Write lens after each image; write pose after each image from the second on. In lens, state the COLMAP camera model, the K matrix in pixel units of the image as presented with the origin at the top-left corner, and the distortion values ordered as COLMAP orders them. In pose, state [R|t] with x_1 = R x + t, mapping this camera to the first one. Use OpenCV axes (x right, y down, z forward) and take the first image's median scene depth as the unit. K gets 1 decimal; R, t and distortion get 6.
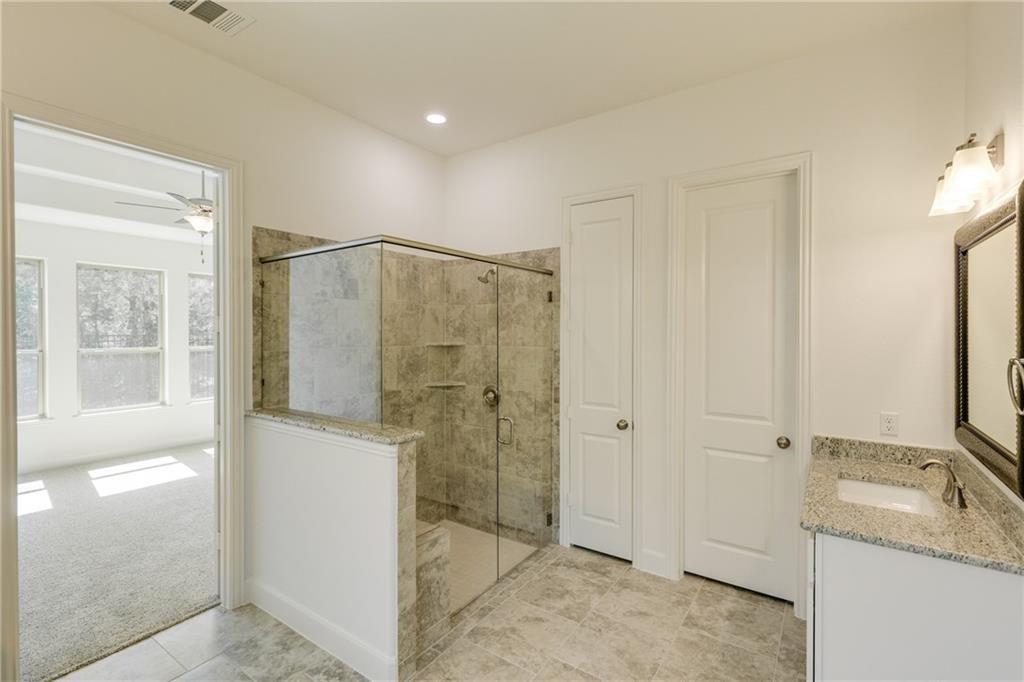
lens RADIAL K [[469.8, 0, 510.4], [0, 469.8, 335.1], [0, 0, 1]] dist [0.005278, -0.000328]
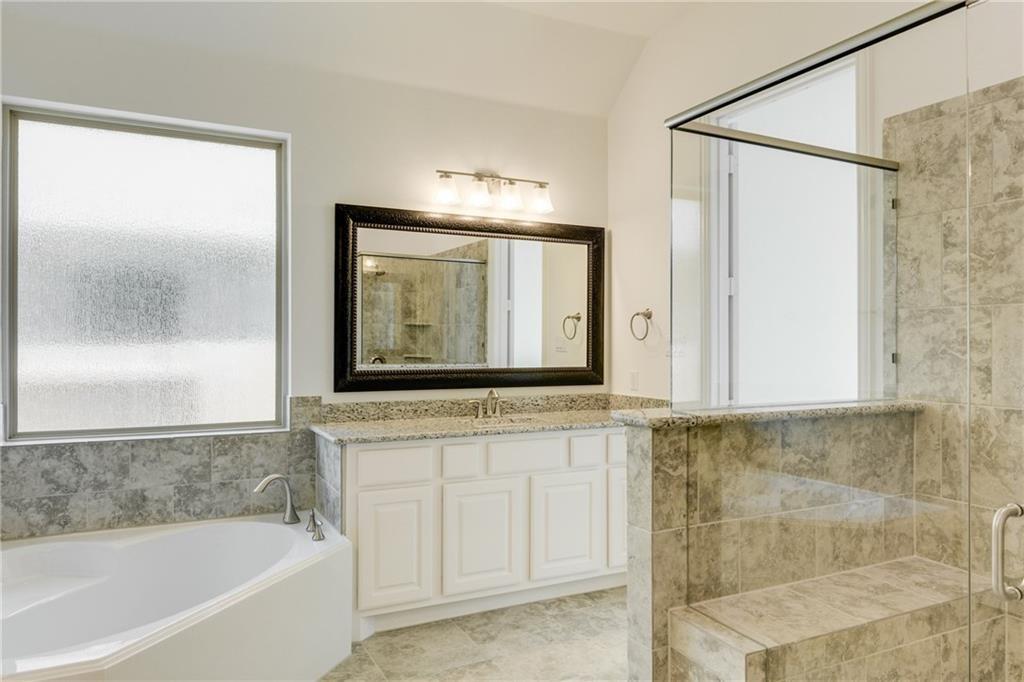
lens RADIAL K [[689.8, 0, 510.6], [0, 689.8, 340.3], [0, 0, 1]] dist [-0.001110, -0.000289]
pose [[-0.469331, -0.001556, -0.883021, 0.540992], [-0.012440, 0.999911, 0.004850, 0.078584], [0.882935, 0.013261, -0.469309, 0.977792]]
